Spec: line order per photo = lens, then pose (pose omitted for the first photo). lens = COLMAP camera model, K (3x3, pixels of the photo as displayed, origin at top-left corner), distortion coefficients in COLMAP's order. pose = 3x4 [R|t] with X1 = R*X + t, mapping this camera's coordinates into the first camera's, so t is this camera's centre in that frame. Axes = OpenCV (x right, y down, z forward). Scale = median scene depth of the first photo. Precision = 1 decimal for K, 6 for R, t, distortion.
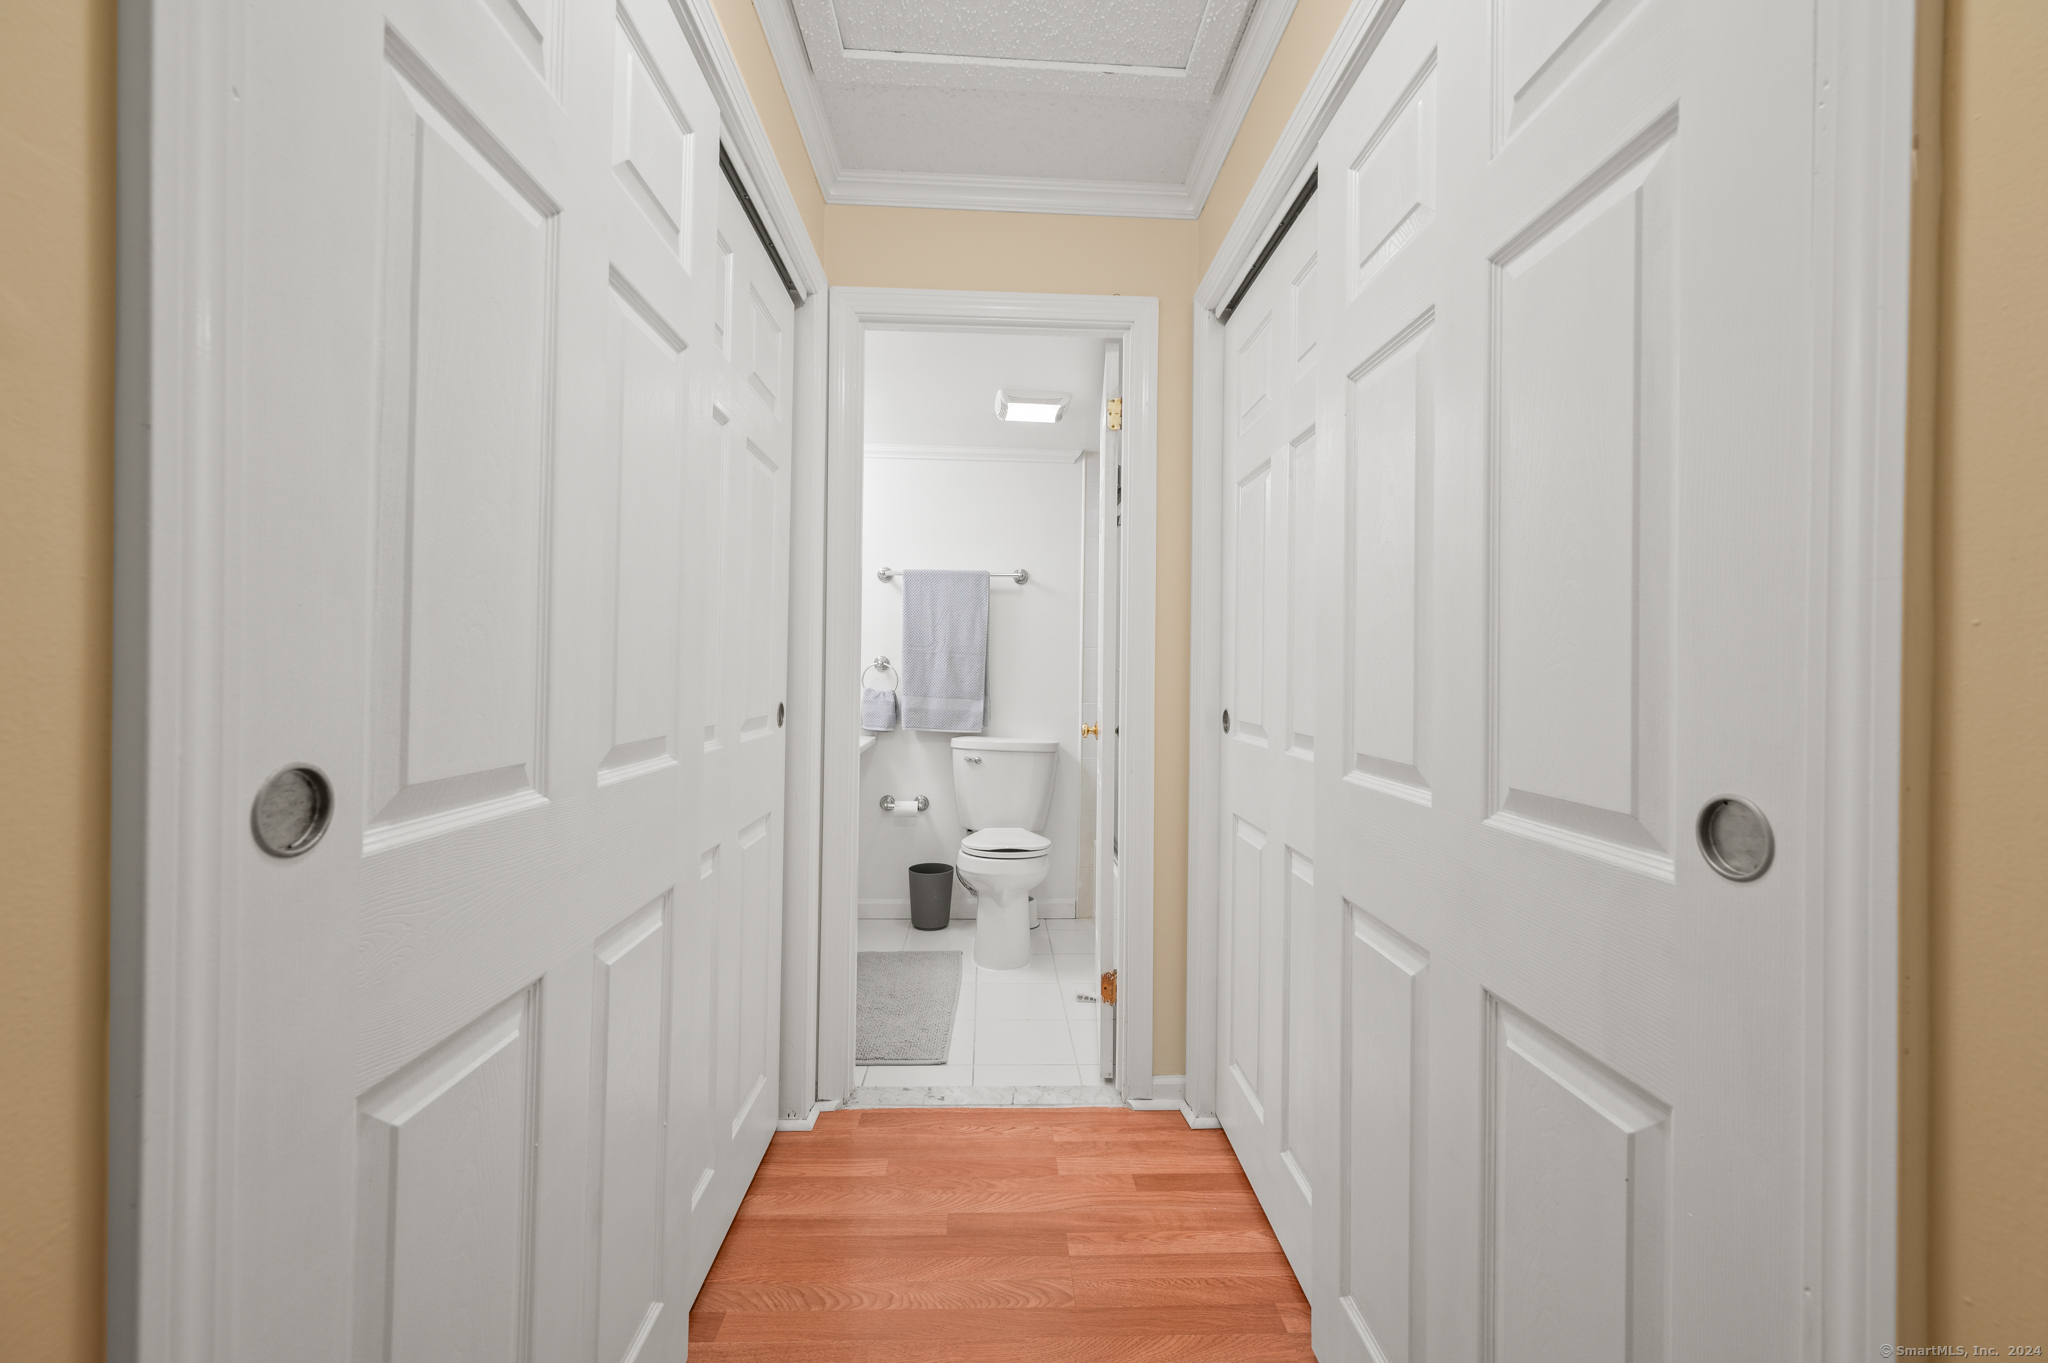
lens RADIAL K [[832.2, 0, 1029.3], [0, 832.2, 681.7], [0, 0, 1]] dist [0.000608, 0.000188]
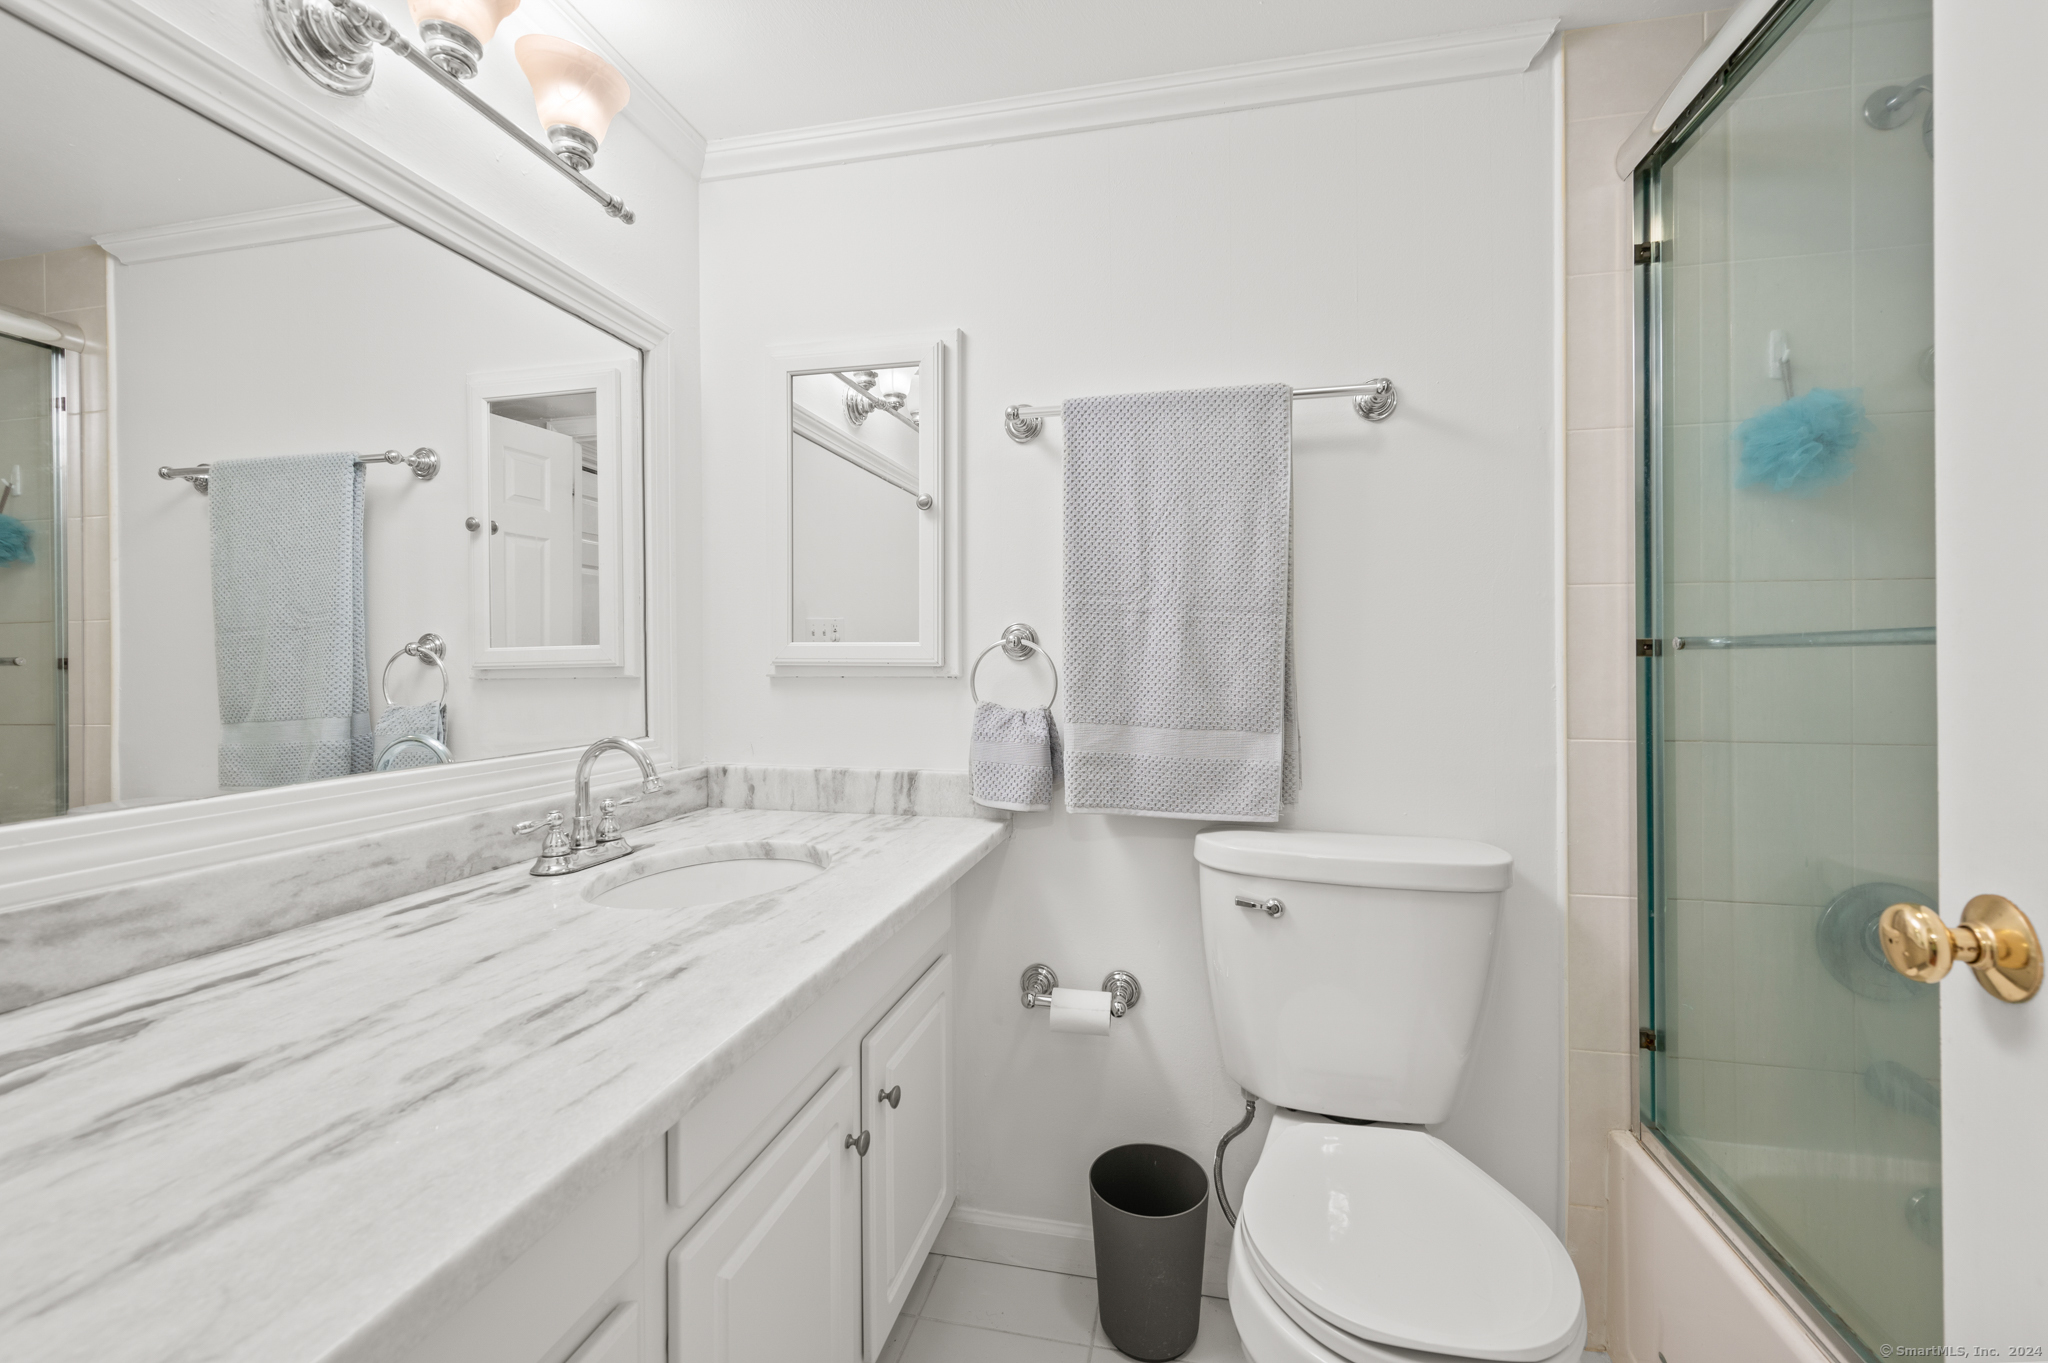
lens RADIAL K [[860.4, 0, 1031.0], [0, 860.4, 653.6], [0, 0, 1]] dist [0.000087, 0.000030]
pose [[0.962621, -0.019618, -0.270139, -0.058673], [0.015817, 0.999743, -0.016238, -0.008858], [0.270388, 0.011358, 0.962684, 0.604079]]
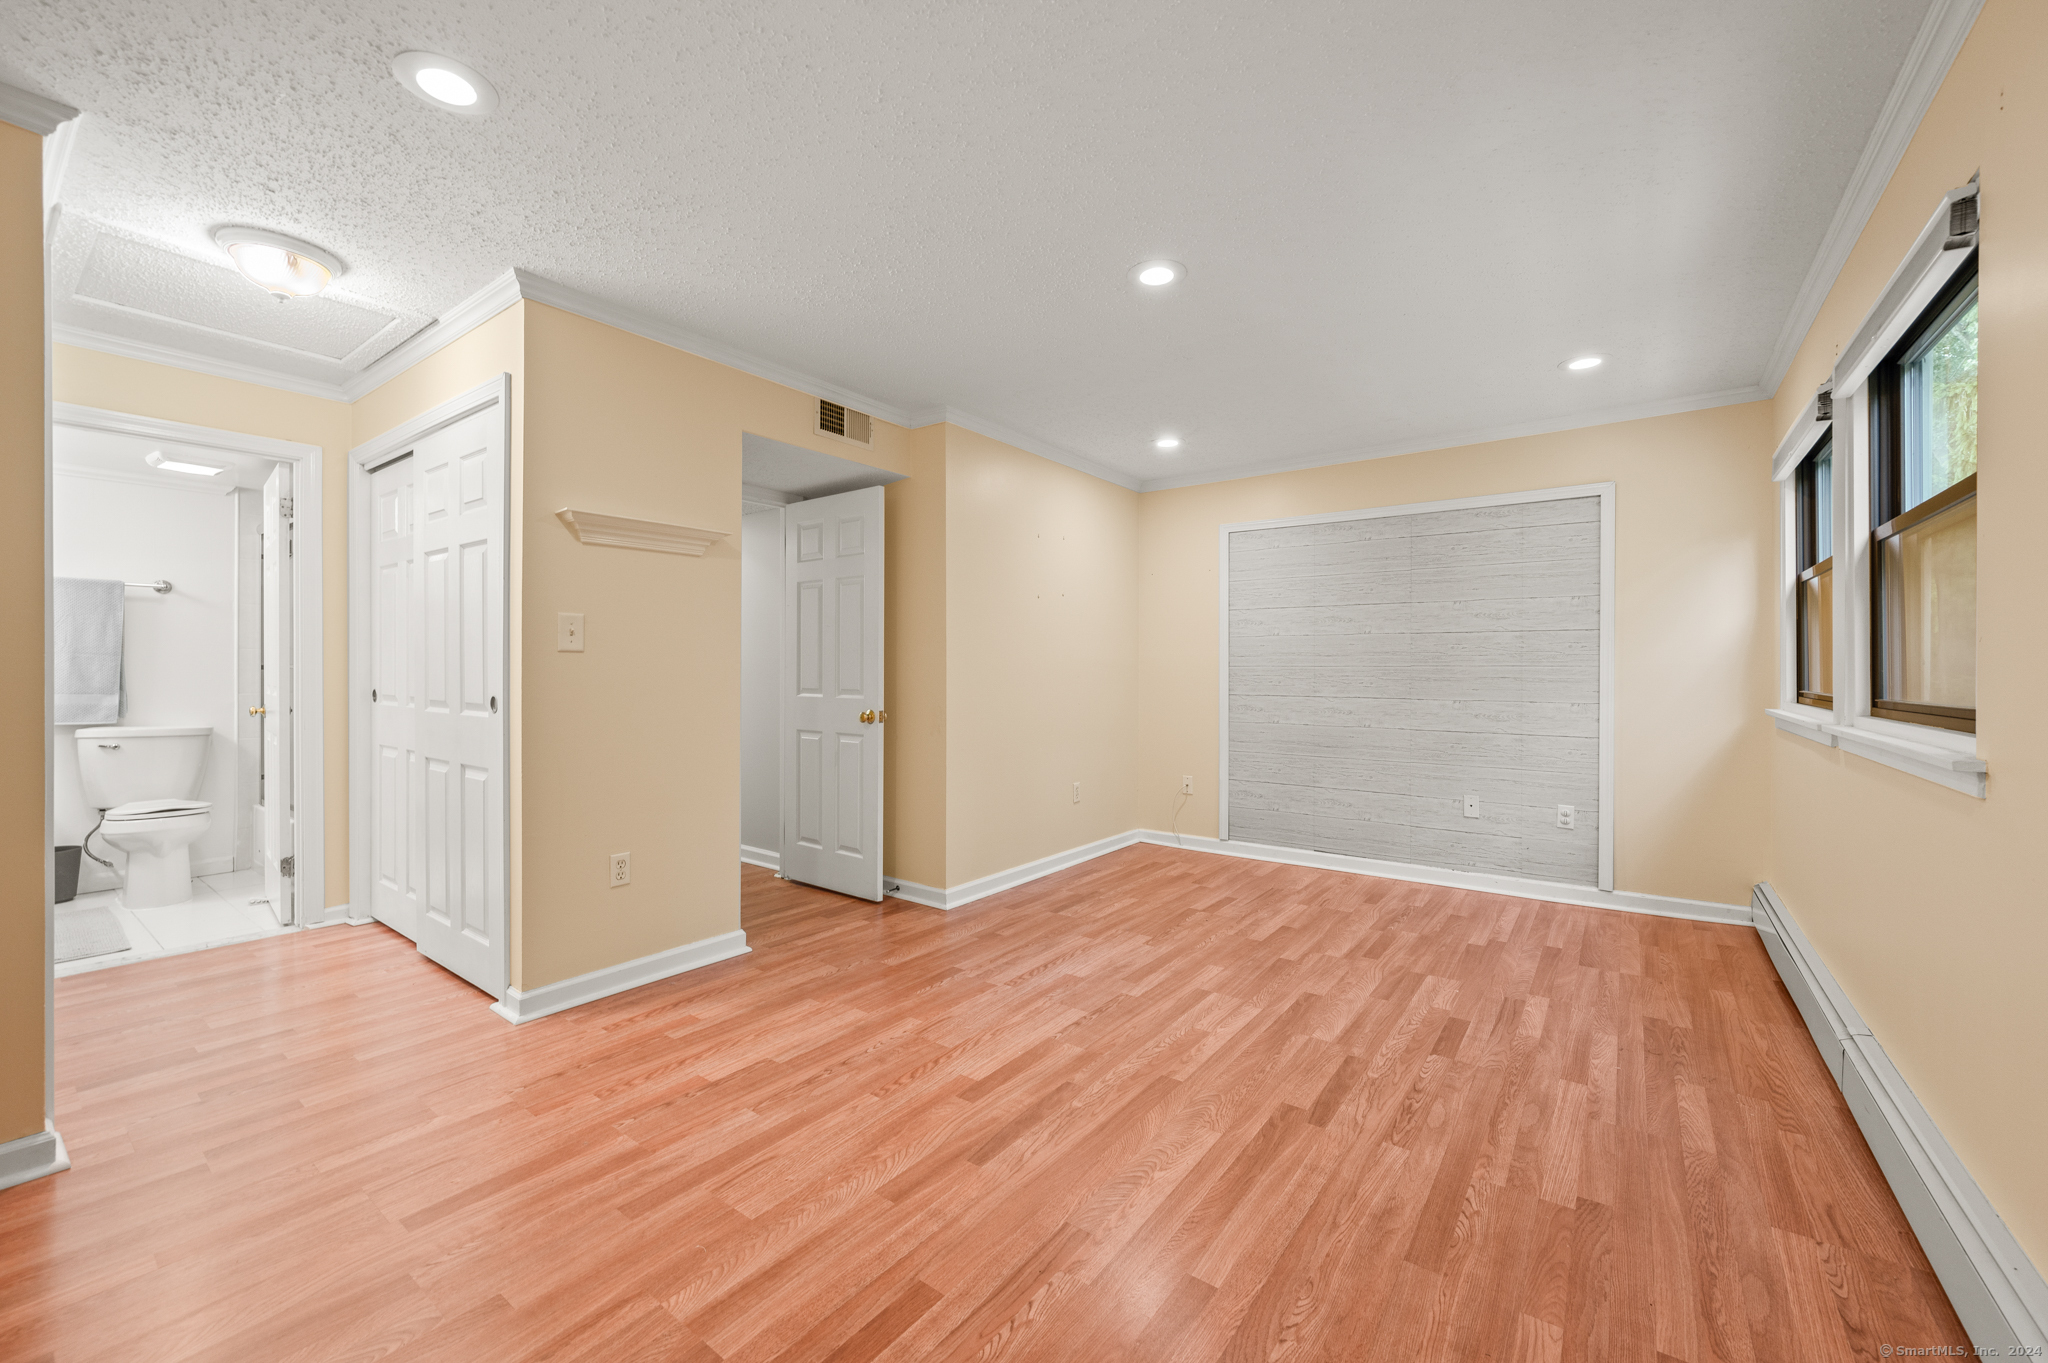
lens RADIAL K [[807.4, 0, 1033.3], [0, 807.4, 668.8], [0, 0, 1]] dist [-0.000744, -0.000074]
pose [[0.631289, -0.010962, 0.775470, -0.120695], [0.014591, 0.999891, 0.002256, 0.002998], [-0.775410, 0.009891, 0.631380, -0.668249]]
